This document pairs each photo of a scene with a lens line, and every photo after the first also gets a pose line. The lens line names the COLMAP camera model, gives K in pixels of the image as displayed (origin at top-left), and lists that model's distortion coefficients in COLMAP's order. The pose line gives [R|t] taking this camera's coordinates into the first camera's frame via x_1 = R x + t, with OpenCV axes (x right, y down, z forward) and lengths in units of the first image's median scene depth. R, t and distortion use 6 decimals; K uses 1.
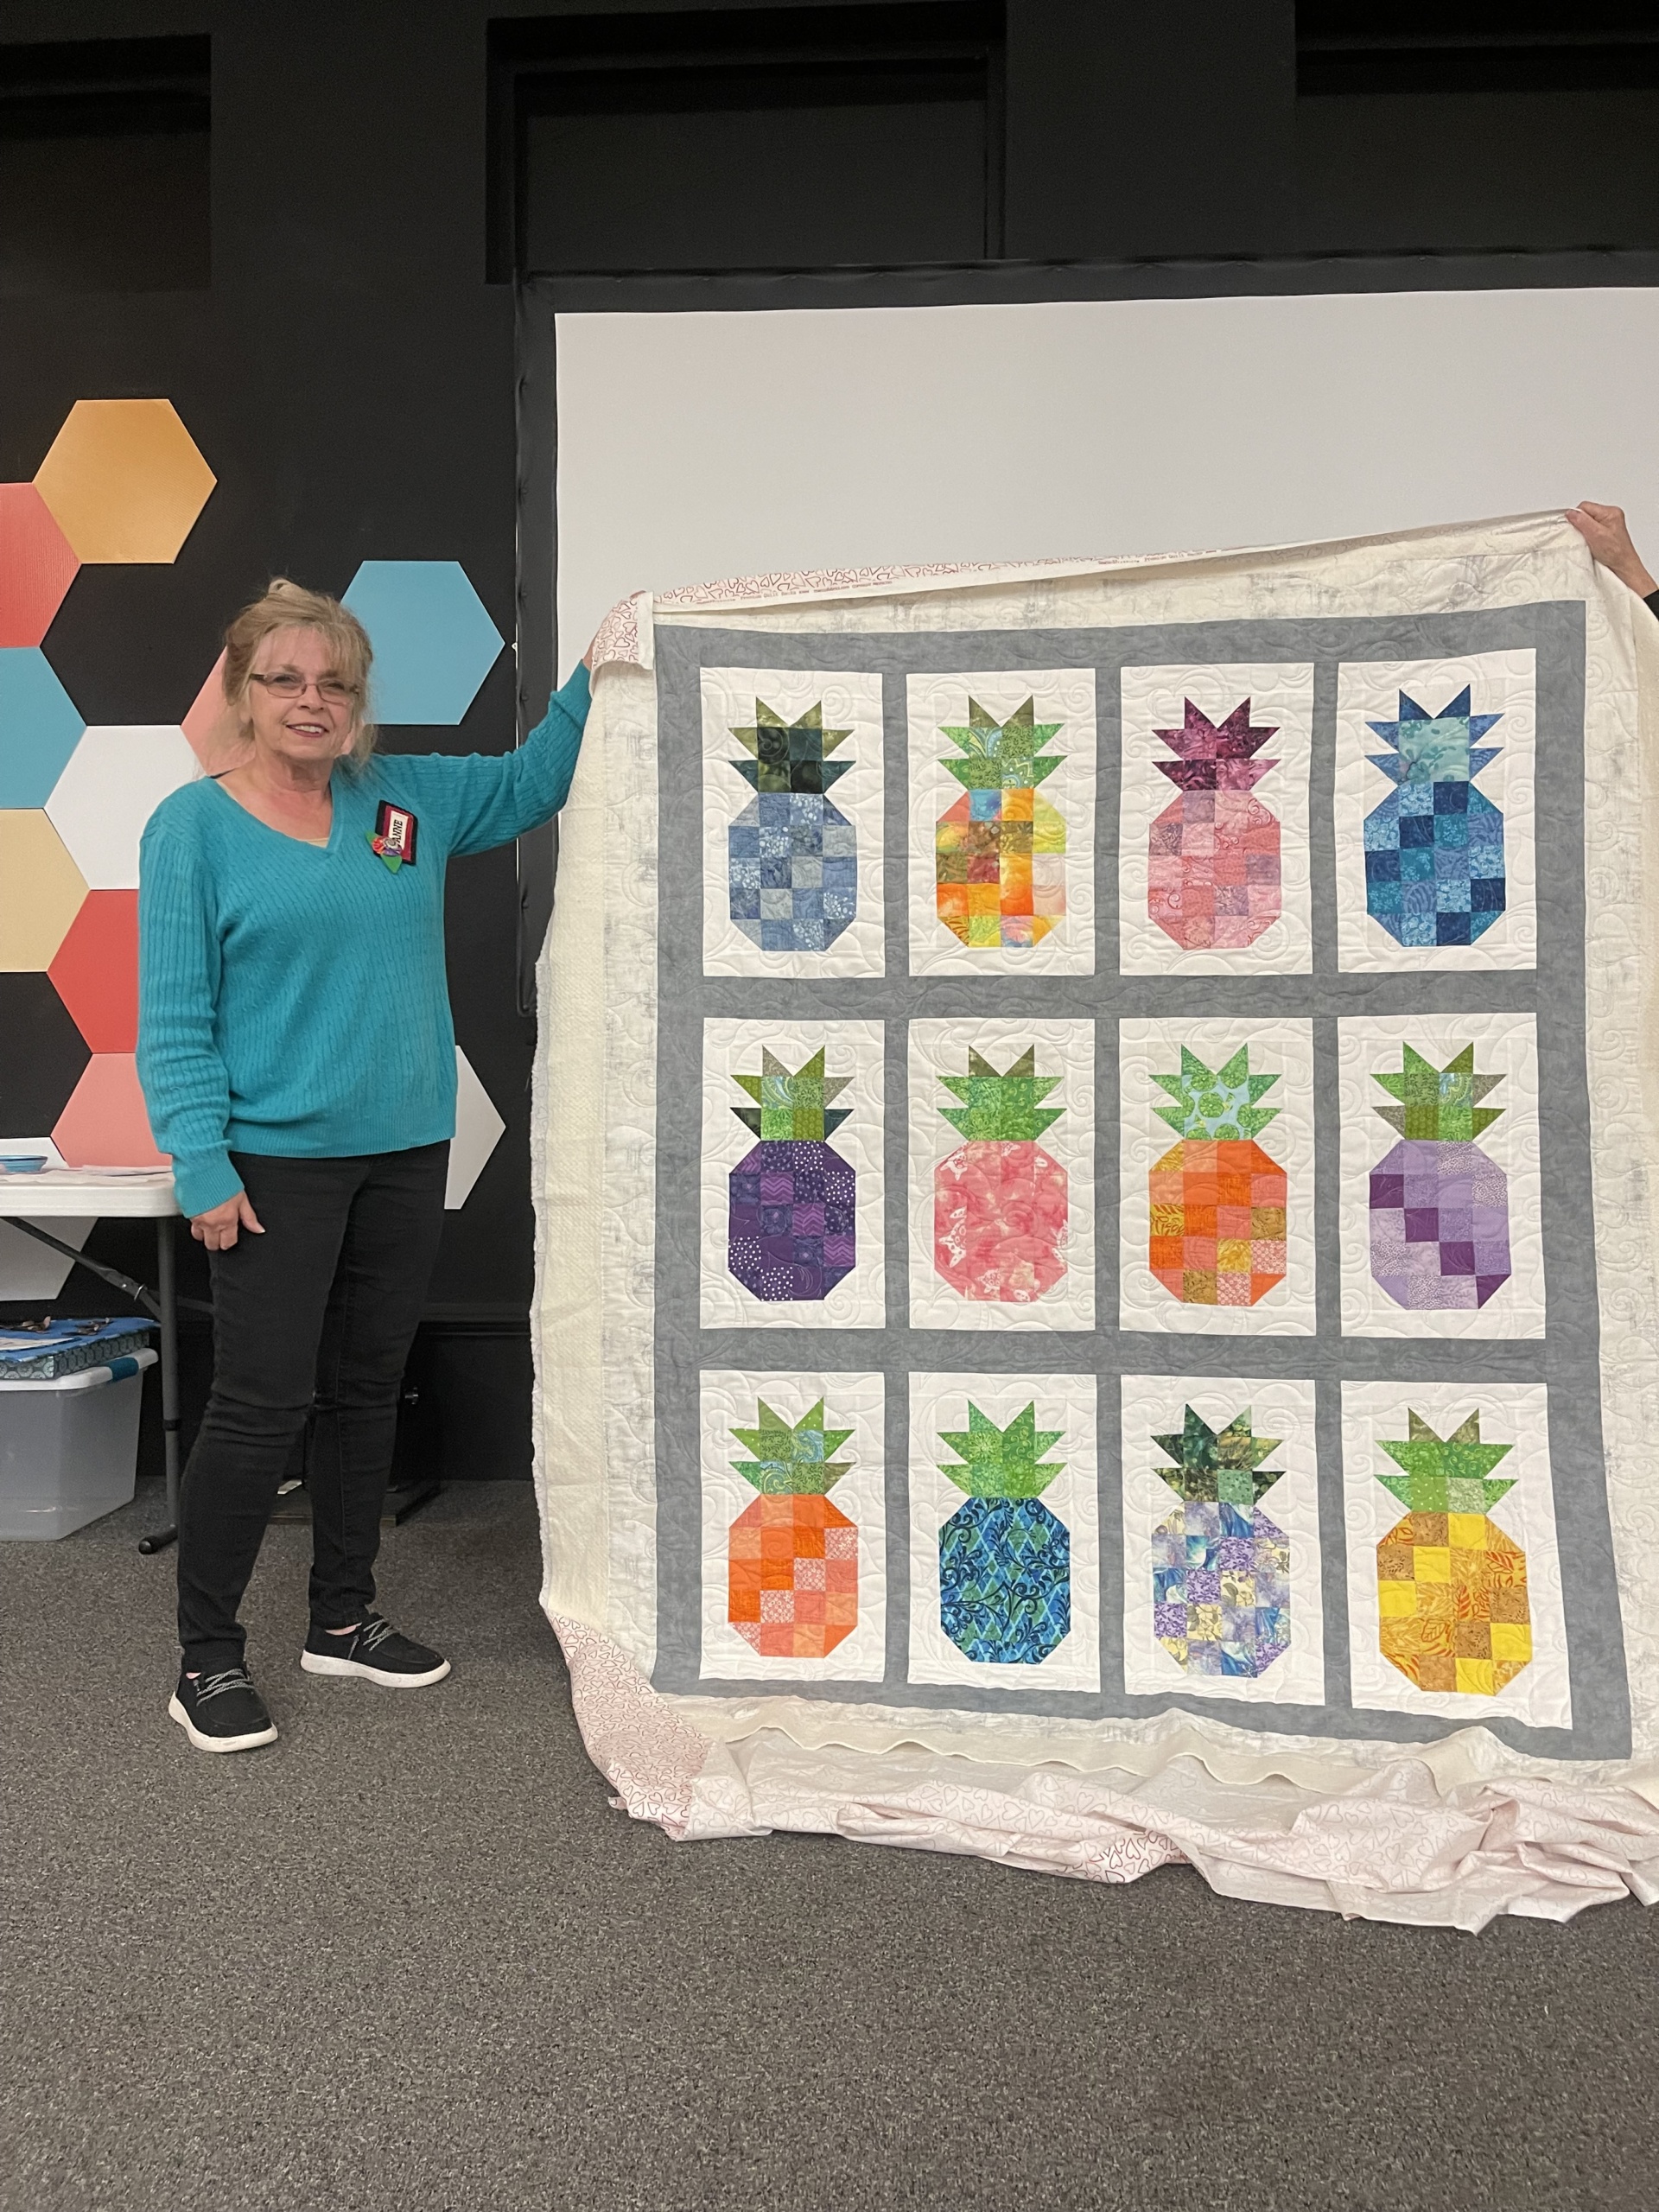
lens RADIAL K [[1678.9, 0, 829.5], [0, 1678.9, 1106.0], [0, 0, 1]] dist [0.126658, -0.175967]
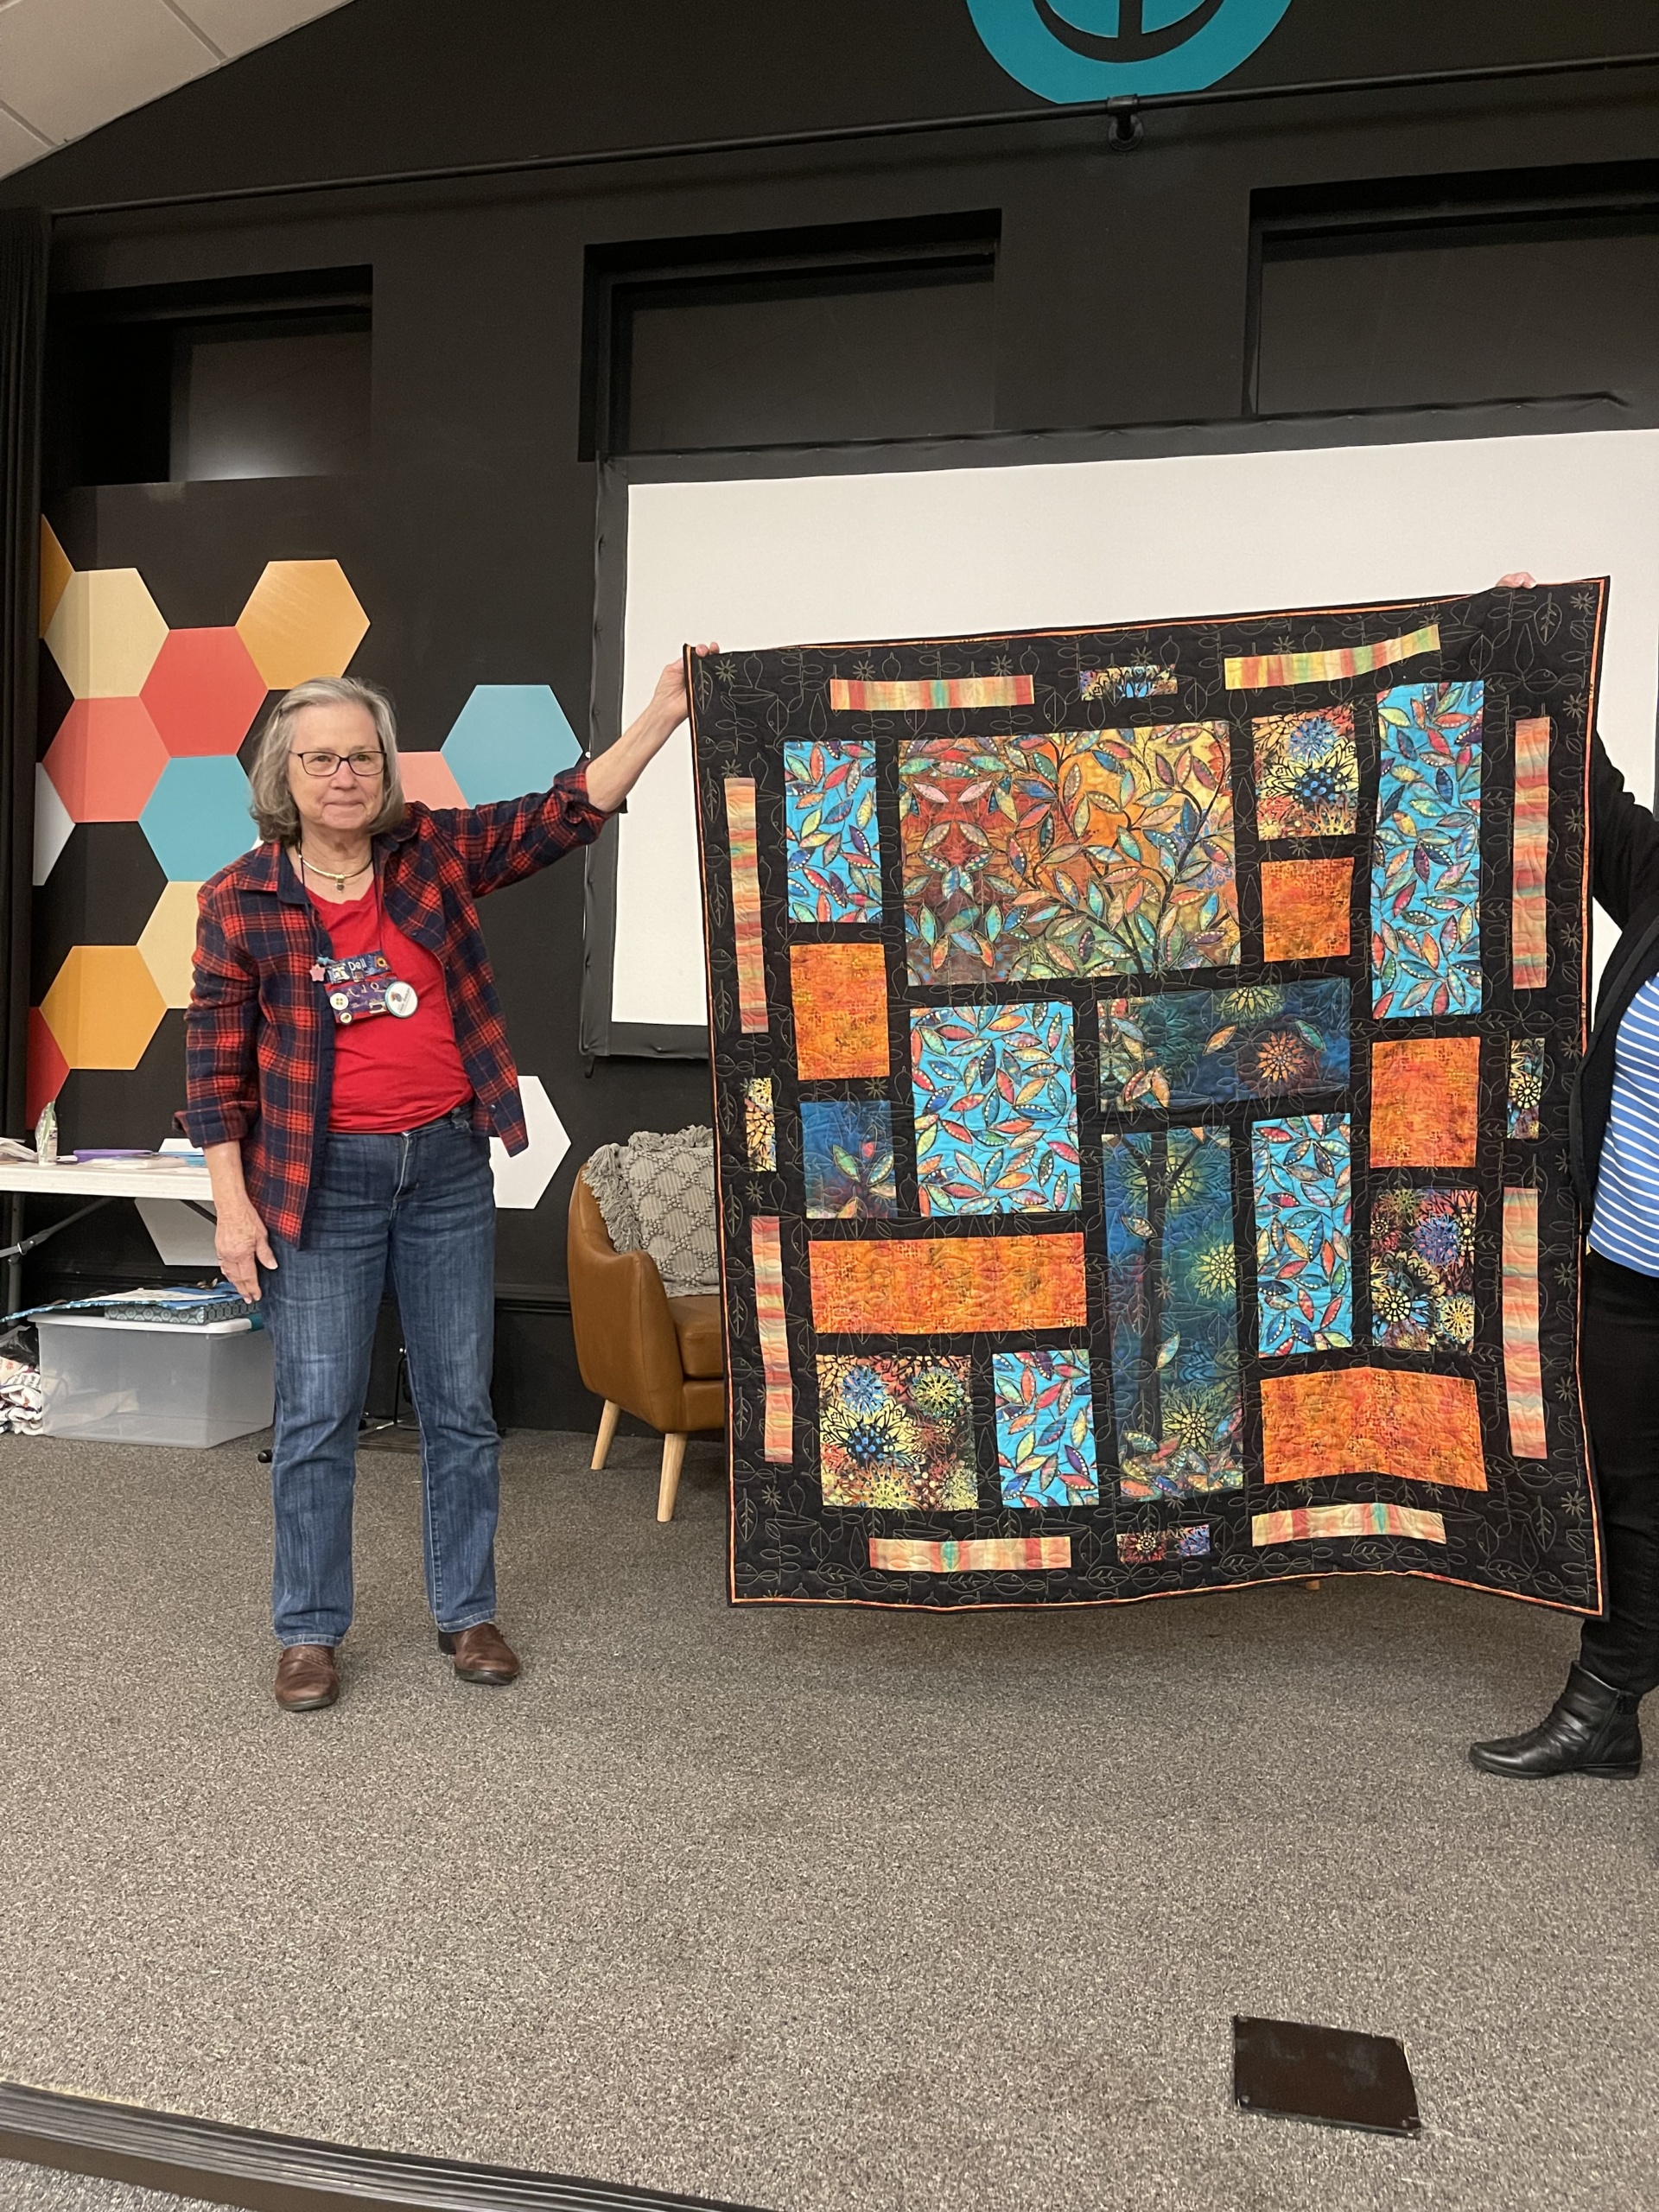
lens RADIAL K [[1685.8, 0, 819.7], [0, 1685.8, 1115.8], [0, 0, 1]] dist [0.092214, -0.122958]
pose [[0.984208, 0.033944, -0.173728, 0.230418], [-0.034754, 0.999395, -0.001621, -0.014431], [0.173568, 0.007633, 0.984792, -0.202563]]
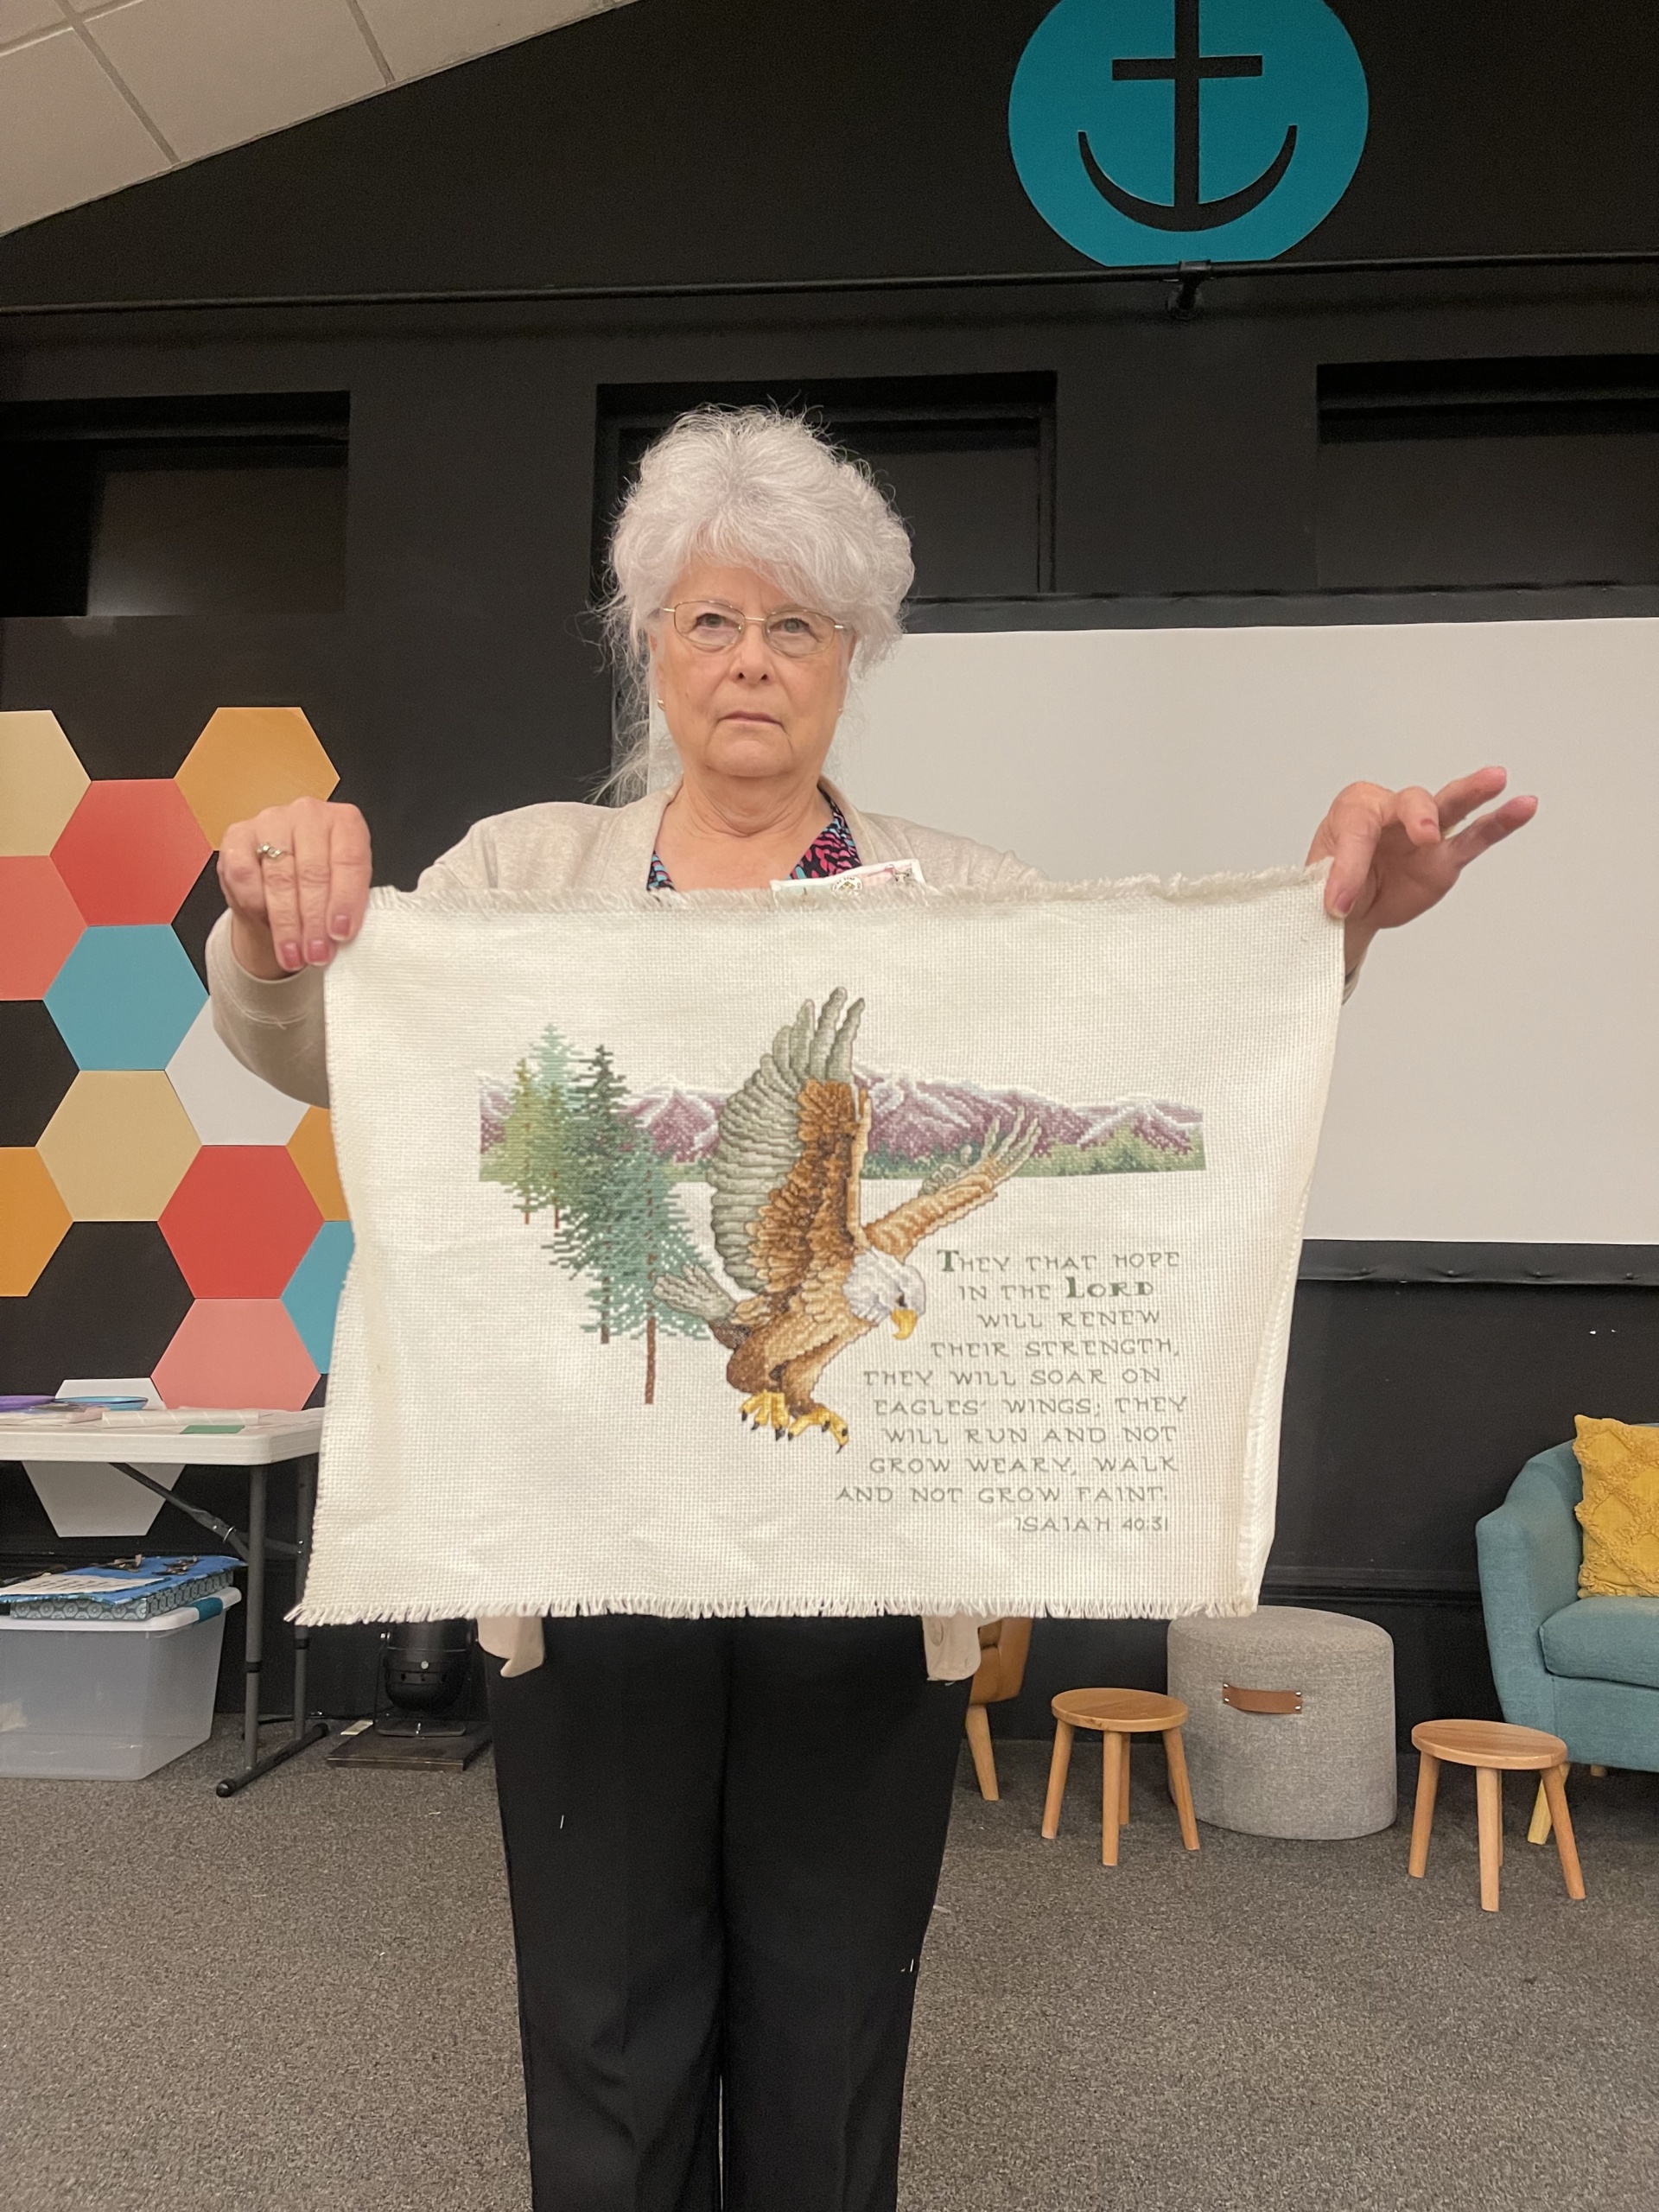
lens RADIAL K [[1677.9, 0, 852.3], [0, 1677.9, 1114.4], [0, 0, 1]] dist [0.127761, -0.174751]
pose [[0.999672, 0.011325, -0.022951, -0.000325], [-0.013894, 0.993259, -0.115080, -0.032993], [0.021493, 0.115361, 0.993091, -0.066631]]
